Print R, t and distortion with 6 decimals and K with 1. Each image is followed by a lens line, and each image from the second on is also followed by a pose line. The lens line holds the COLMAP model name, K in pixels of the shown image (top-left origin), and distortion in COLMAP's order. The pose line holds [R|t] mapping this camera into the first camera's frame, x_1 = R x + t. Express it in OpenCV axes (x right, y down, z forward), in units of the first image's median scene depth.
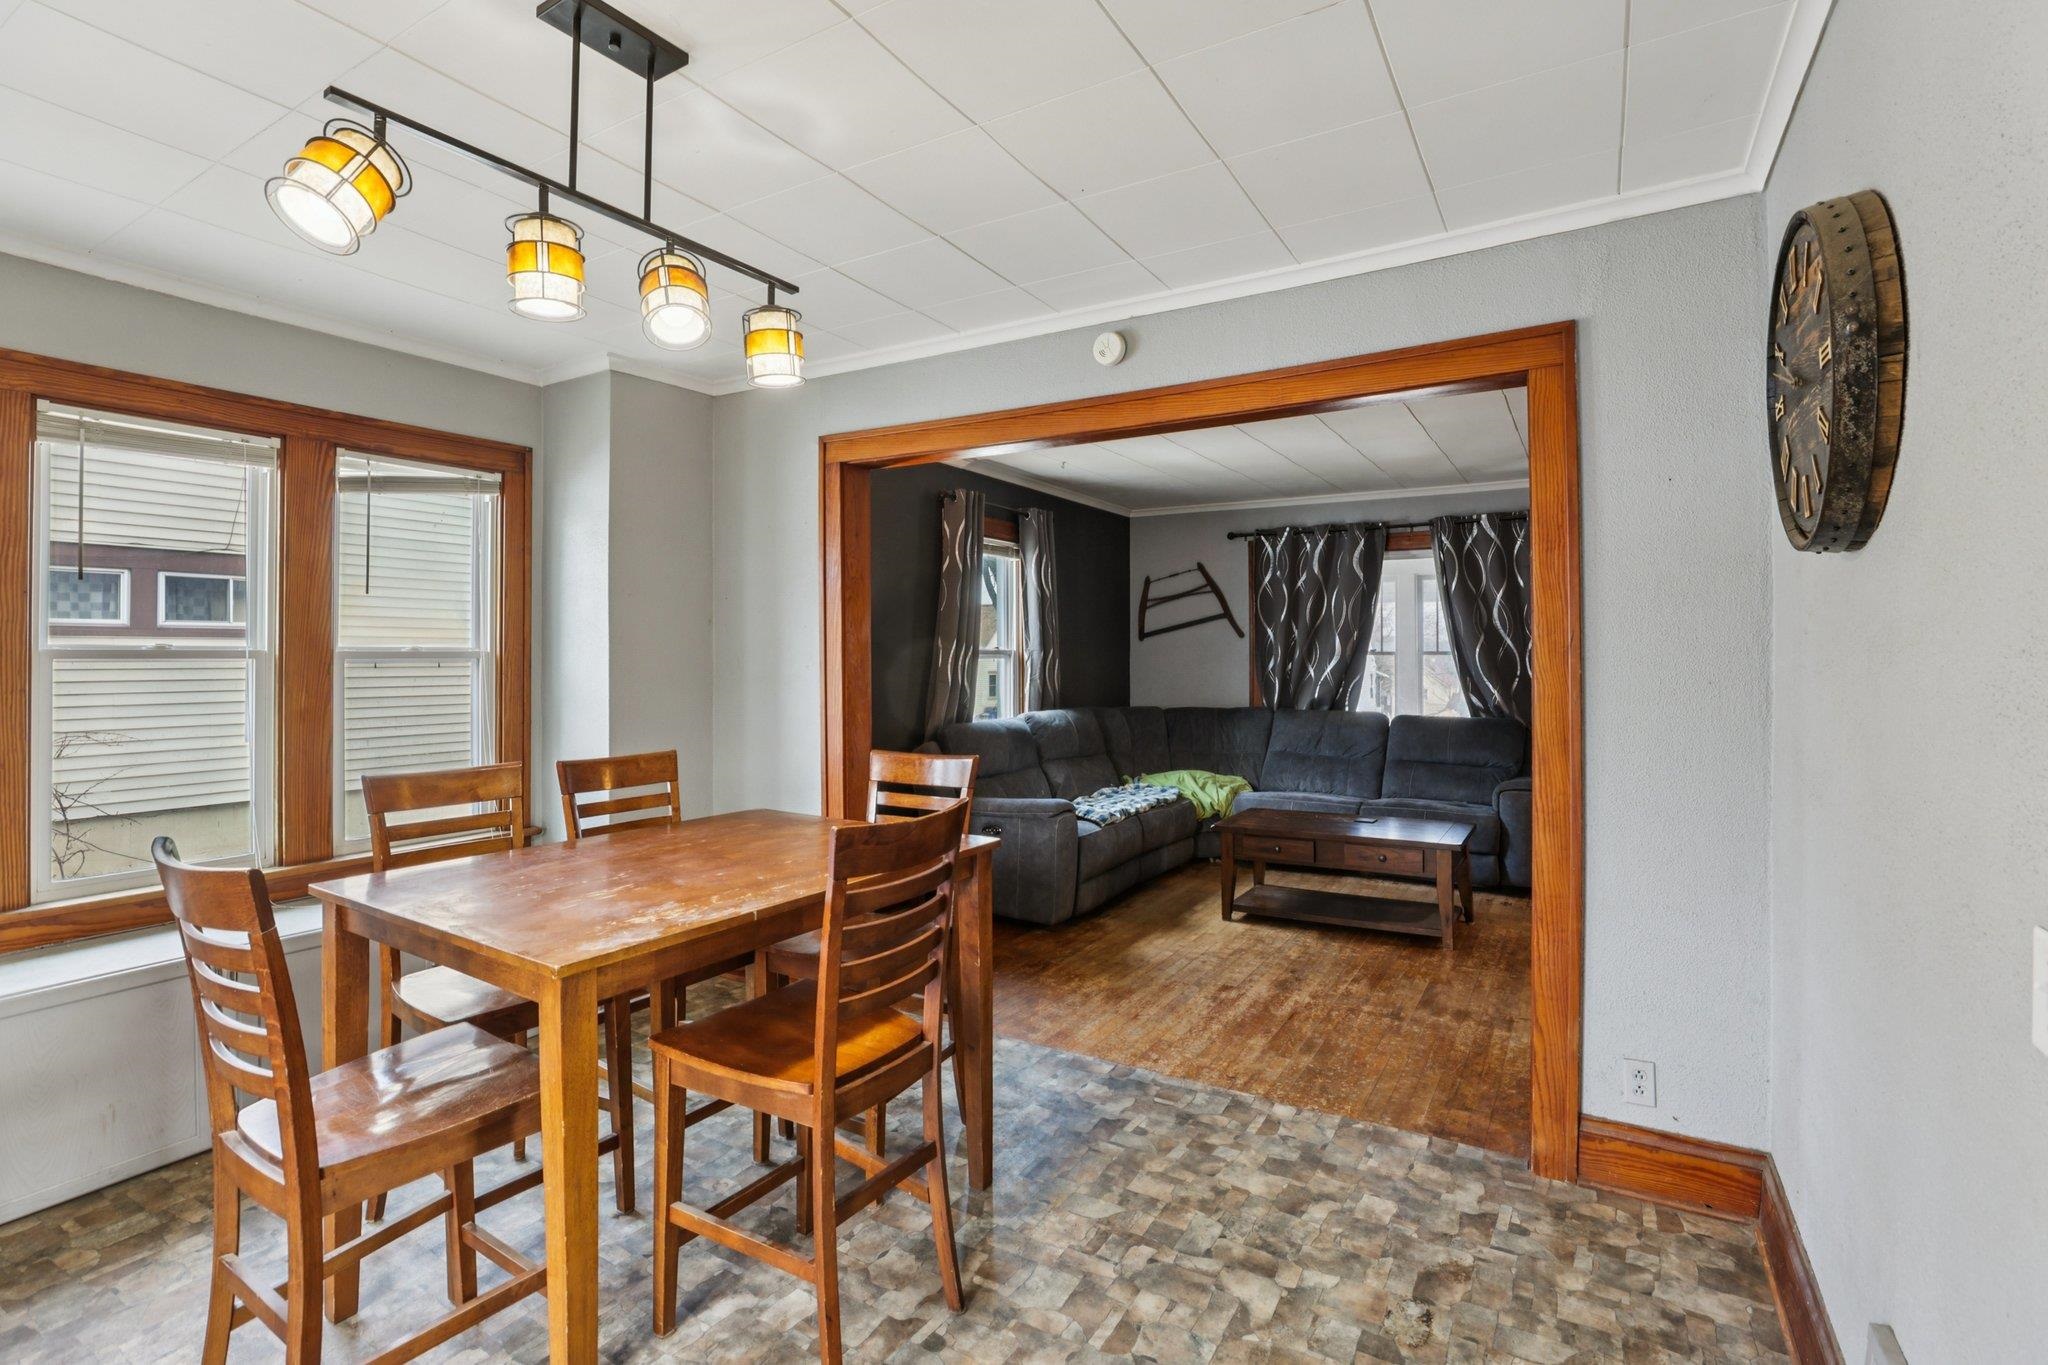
lens RADIAL K [[932.6, 0, 1017.7], [0, 932.6, 665.4], [0, 0, 1]] dist [-0.048476, 0.015378]
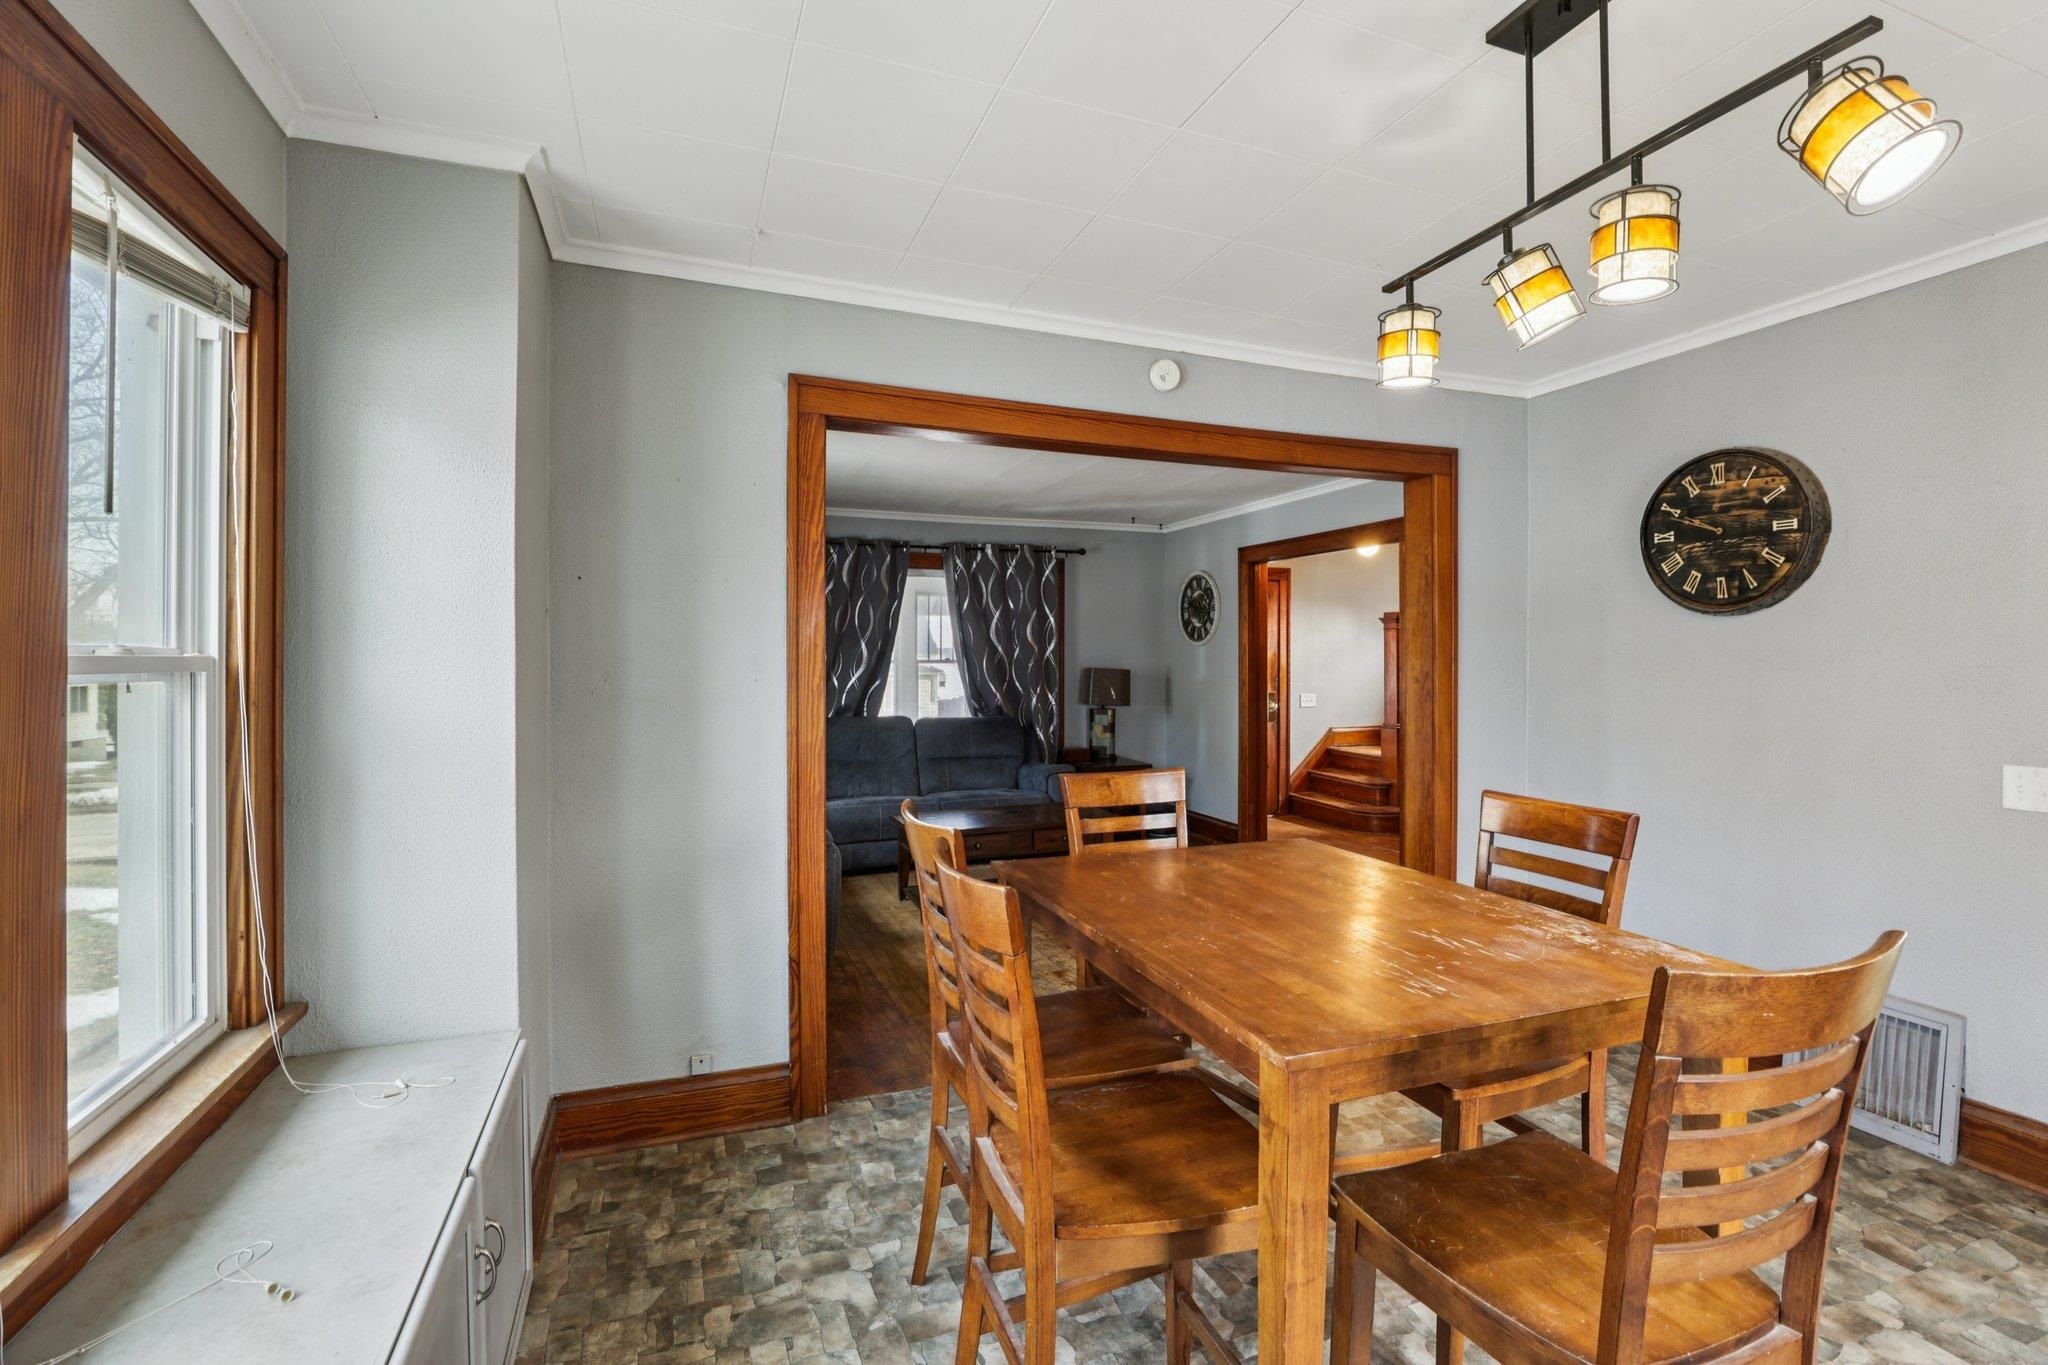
lens RADIAL K [[932.1, 0, 1019.3], [0, 932.1, 703.1], [0, 0, 1]] dist [-0.051091, 0.014944]
pose [[0.621389, -0.033704, 0.782777, -0.889173], [0.007552, 0.999286, 0.037031, -0.009988], [-0.783466, -0.017099, 0.621199, 0.497791]]
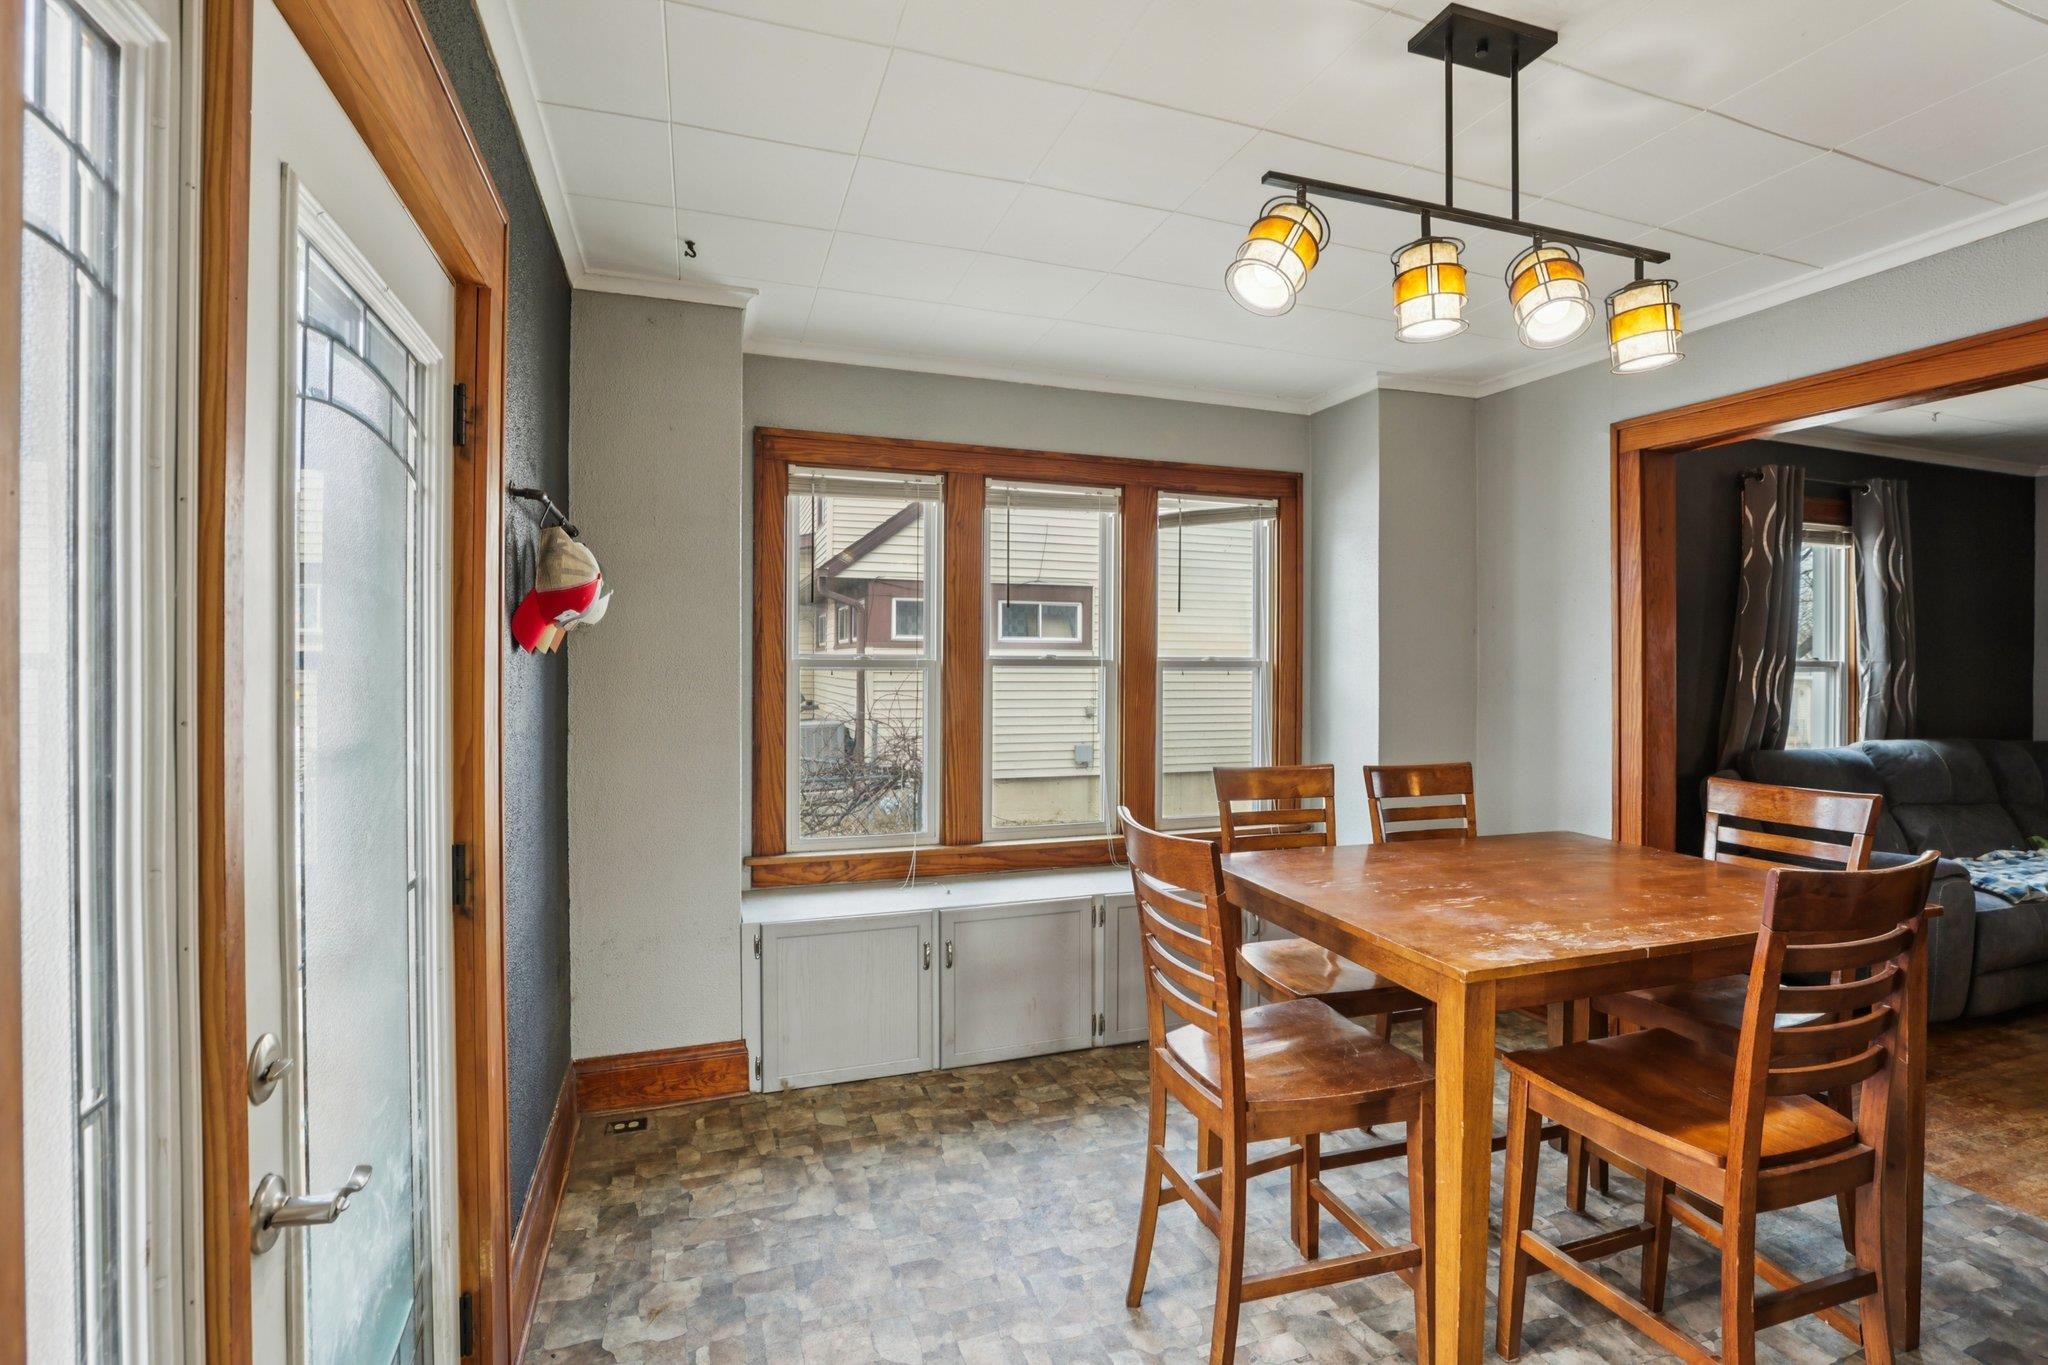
lens RADIAL K [[913.1, 0, 1024.0], [0, 913.1, 682.5], [0, 0, 1]] dist [-0.054562, 0.015159]
pose [[0.768806, 0.017417, -0.639245, -0.121775], [-0.011936, 0.999846, 0.012886, 0.000074], [0.639371, -0.002277, 0.768895, -0.039526]]
